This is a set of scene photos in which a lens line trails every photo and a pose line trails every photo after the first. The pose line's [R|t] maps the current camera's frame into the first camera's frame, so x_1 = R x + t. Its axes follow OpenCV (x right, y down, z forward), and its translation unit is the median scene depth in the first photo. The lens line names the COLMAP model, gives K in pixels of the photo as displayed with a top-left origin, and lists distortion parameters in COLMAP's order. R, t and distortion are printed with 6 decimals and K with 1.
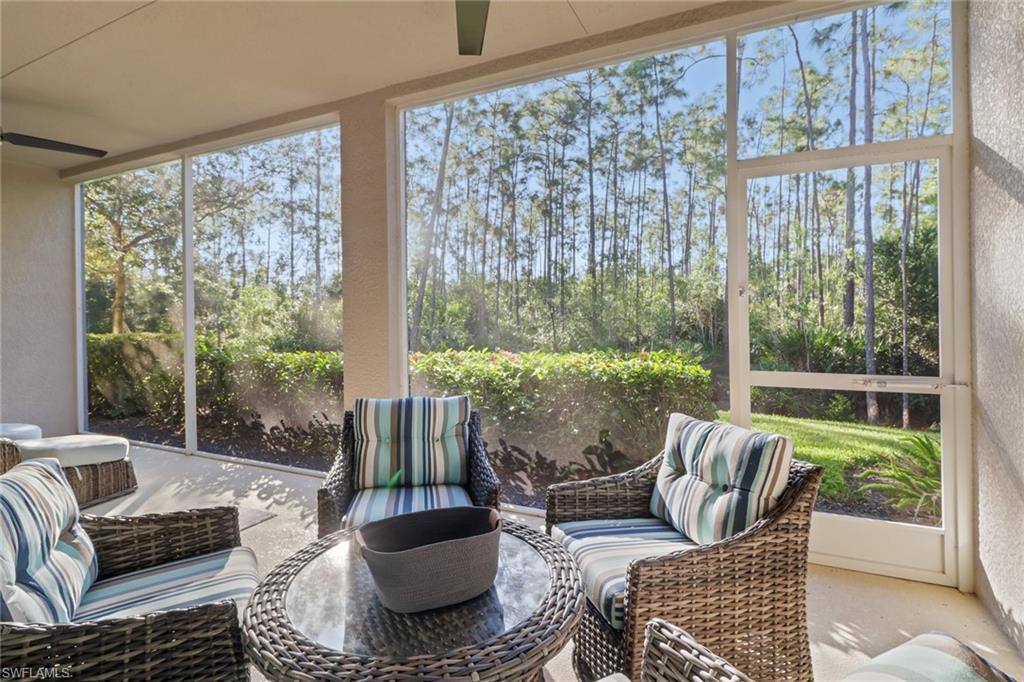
lens RADIAL K [[497.5, 0, 510.3], [0, 497.5, 313.3], [0, 0, 1]] dist [-0.005408, -0.000944]
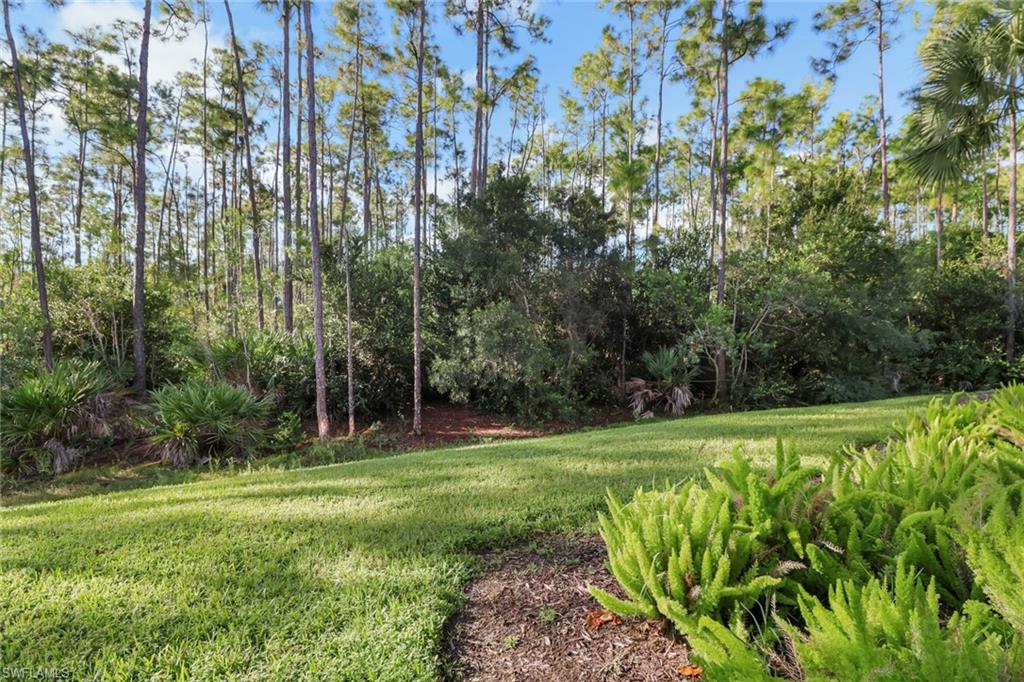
lens RADIAL K [[497.2, 0, 512.0], [0, 497.2, 341.0], [0, 0, 1]] dist [-0.013385, -0.000766]
pose [[0.496950, -0.044222, 0.866652, 0.060034], [0.005609, 0.998844, 0.047751, 0.001695], [-0.867761, -0.018869, 0.496623, 0.120496]]
